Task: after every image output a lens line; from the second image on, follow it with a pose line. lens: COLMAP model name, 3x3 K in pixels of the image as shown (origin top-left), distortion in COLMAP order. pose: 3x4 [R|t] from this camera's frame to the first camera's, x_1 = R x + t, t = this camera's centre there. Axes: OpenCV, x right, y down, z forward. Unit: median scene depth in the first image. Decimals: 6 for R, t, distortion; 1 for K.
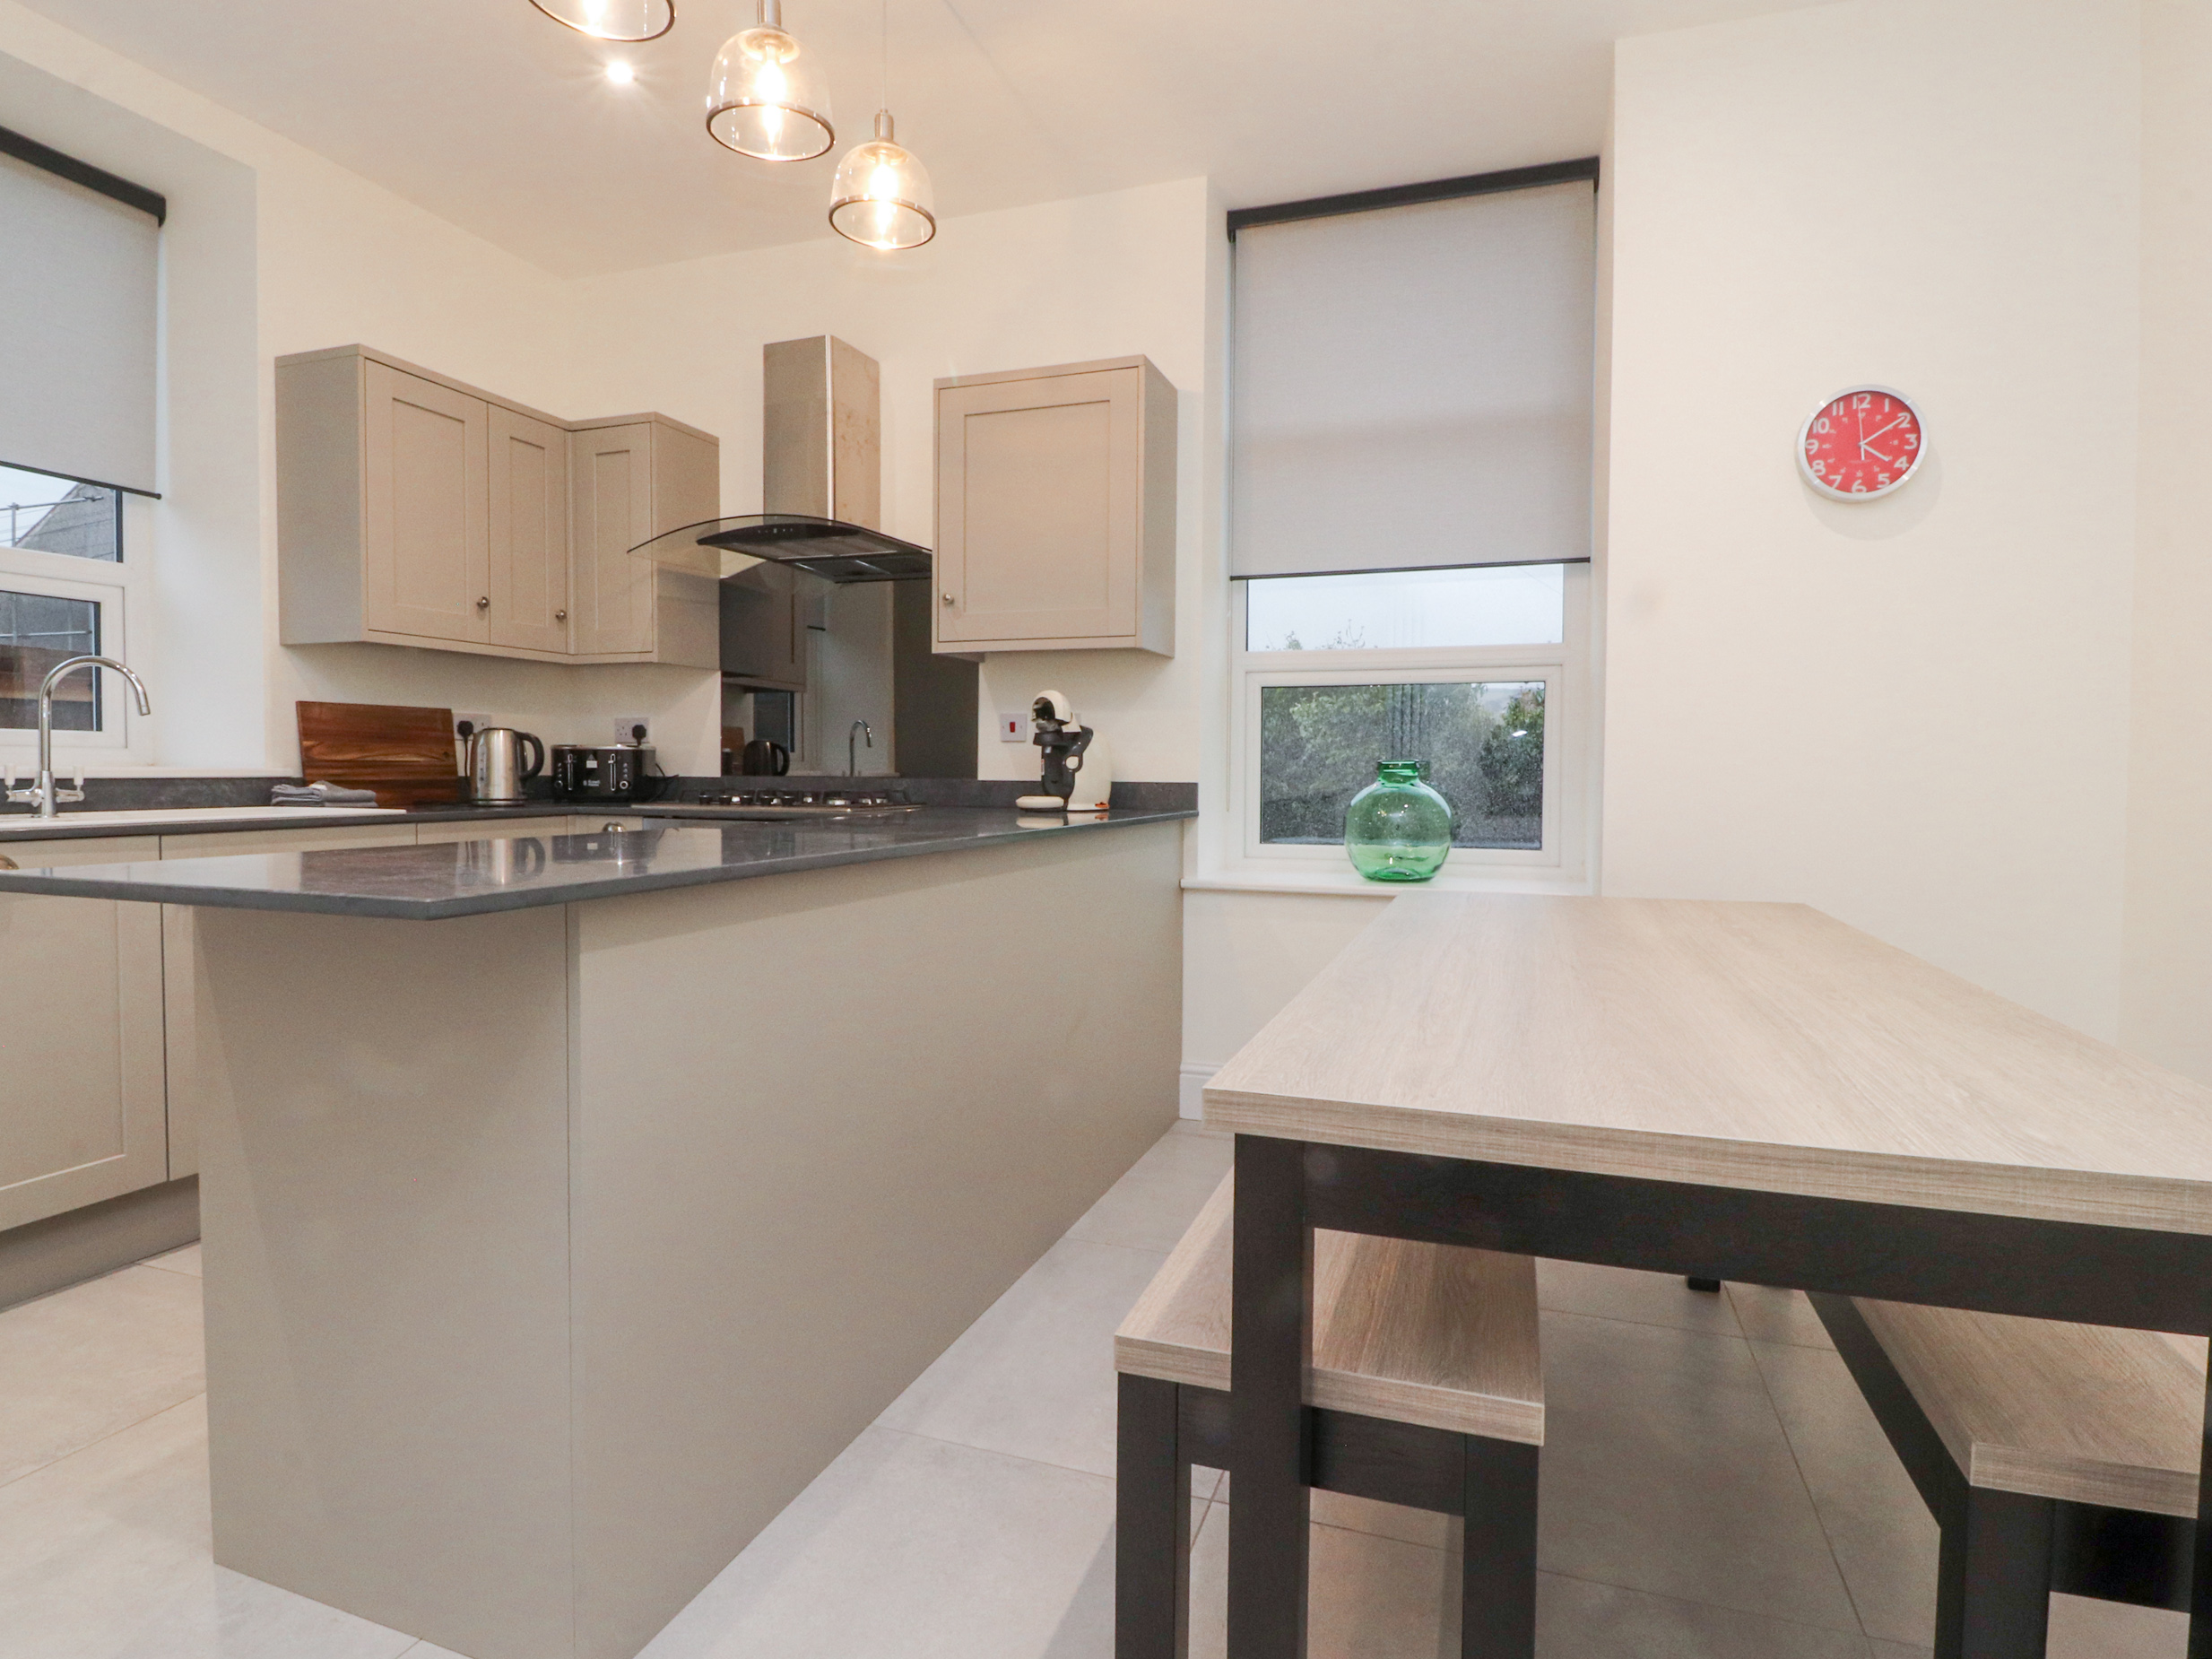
lens RADIAL K [[1170.5, 0, 1106.0], [0, 1170.5, 829.5], [0, 0, 1]] dist [0.000067, -0.000052]
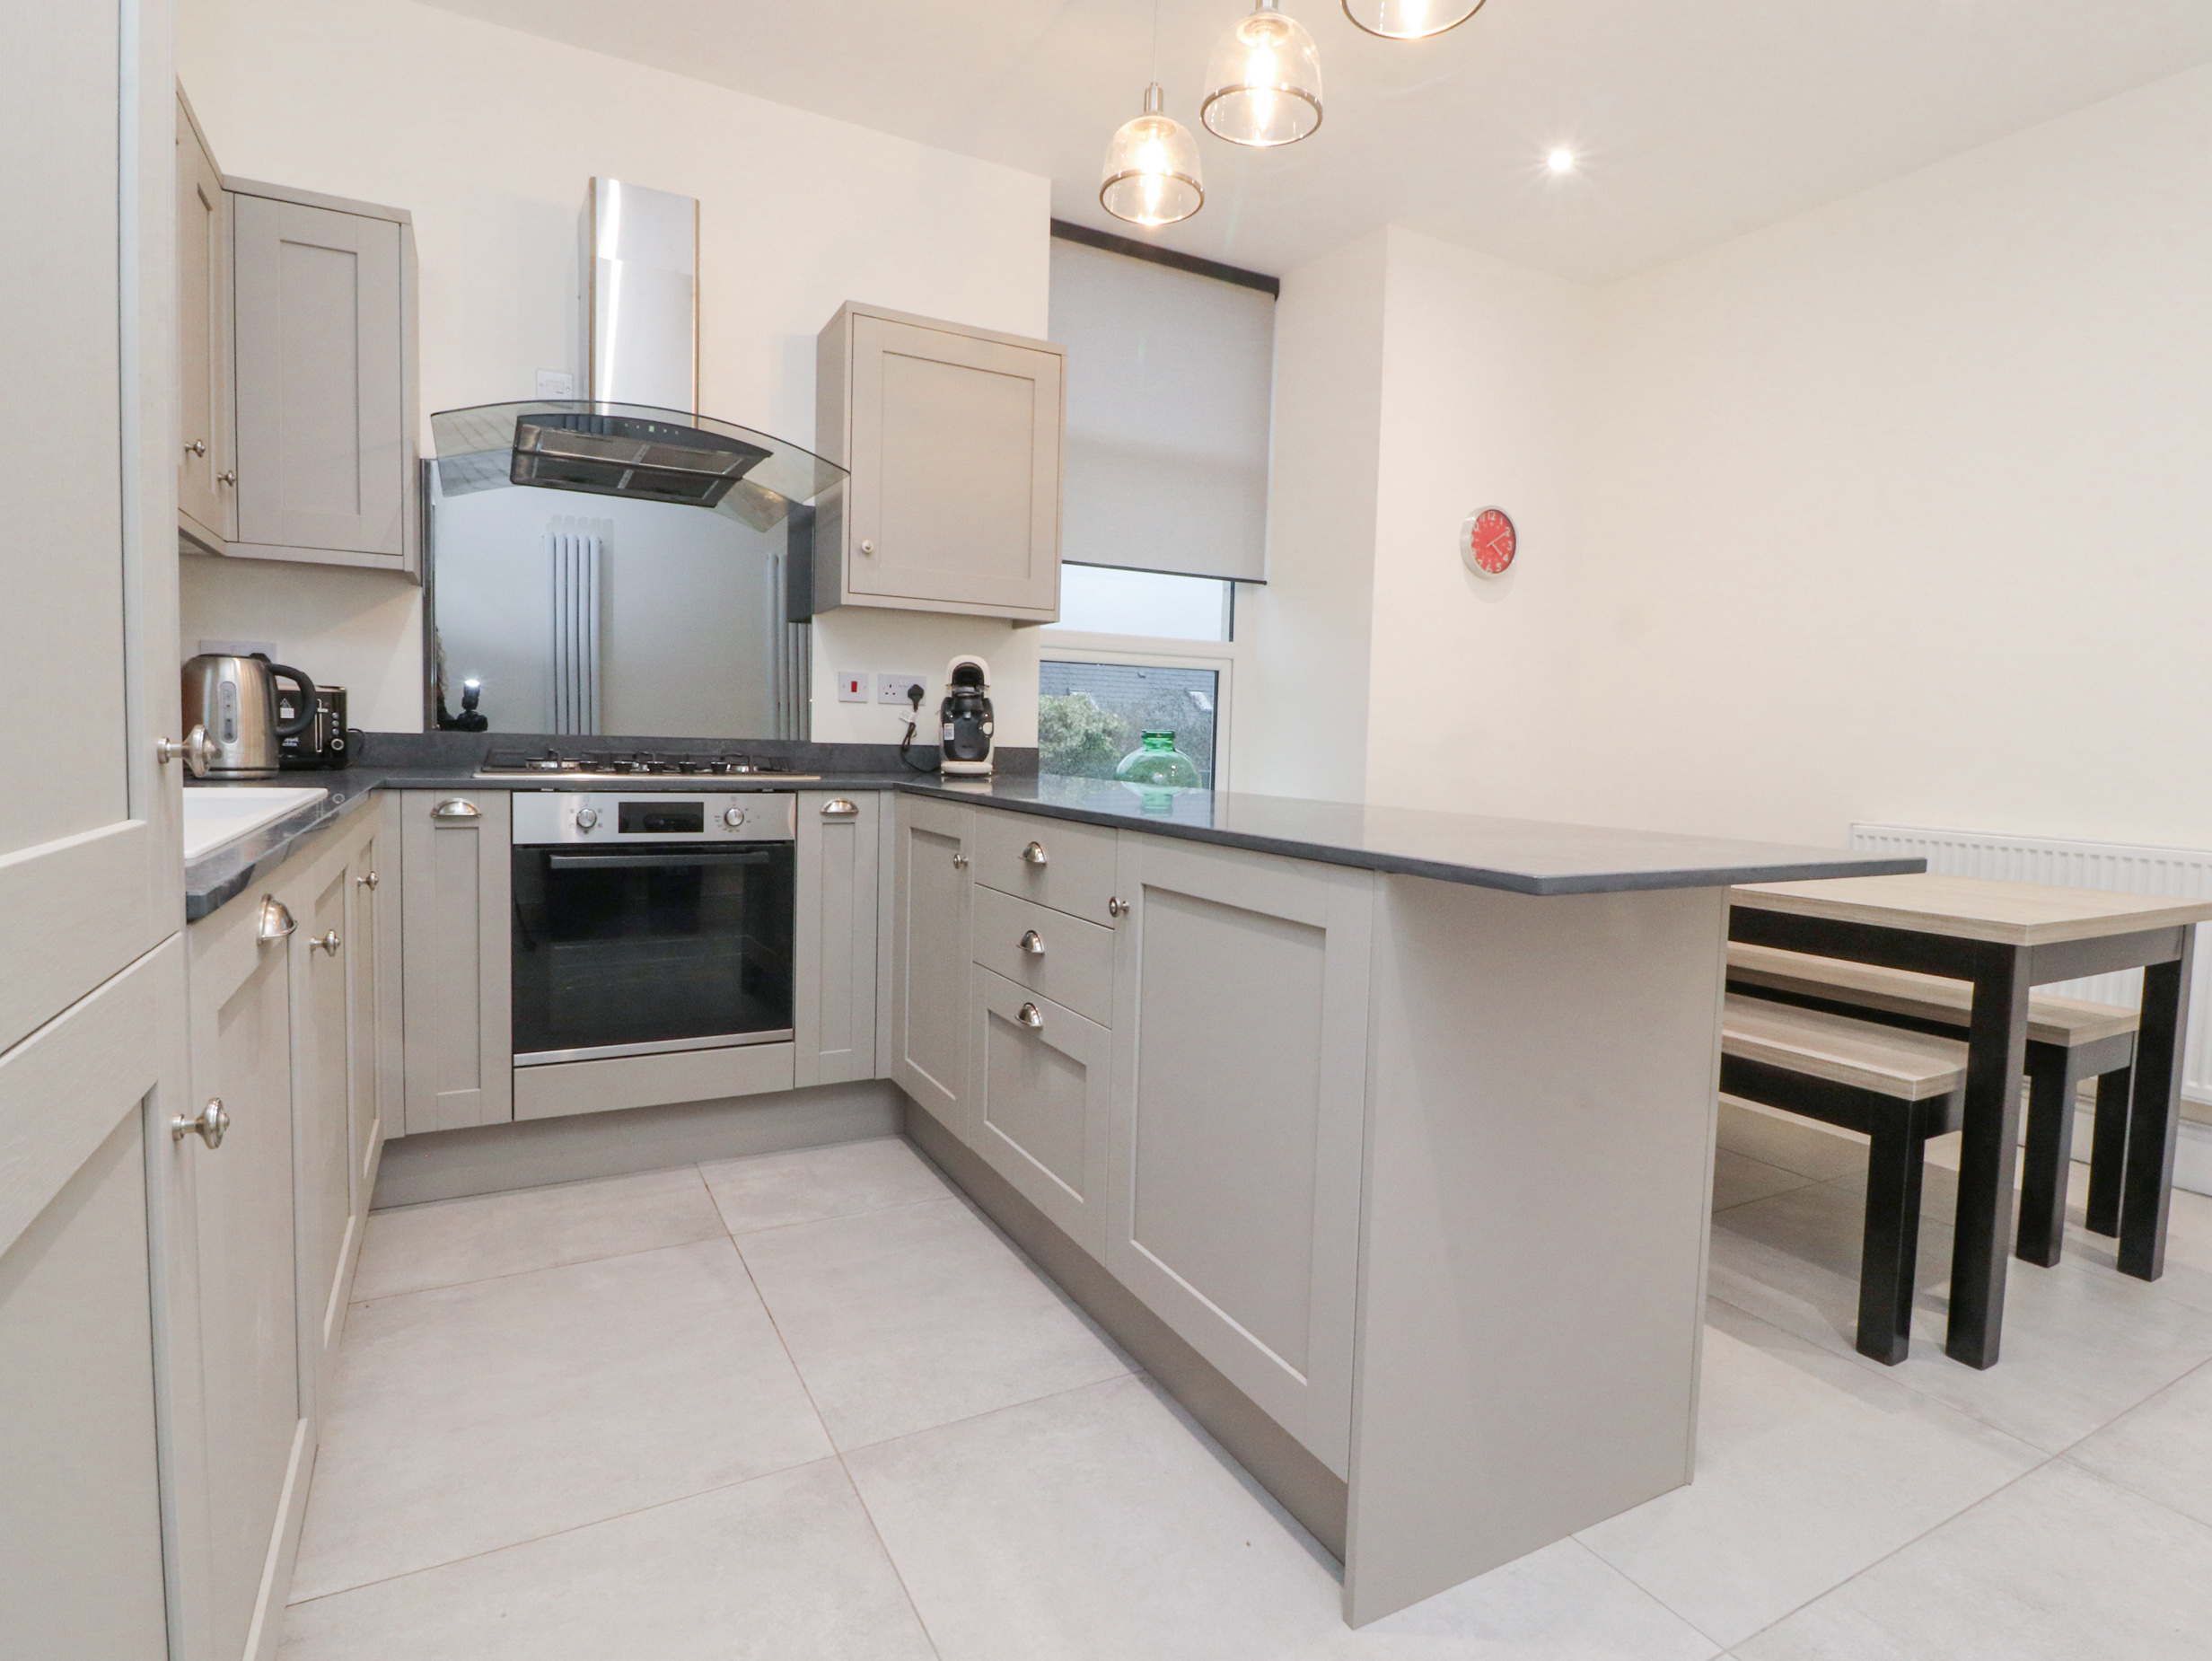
lens RADIAL K [[1170.5, 0, 1106.0], [0, 1170.5, 830.5], [0, 0, 1]] dist [0.000067, -0.000052]
pose [[0.671025, -0.046158, 0.739997, -0.698705], [0.014306, 0.998681, 0.049321, -0.017110], [-0.741297, -0.022509, 0.670800, 0.235563]]
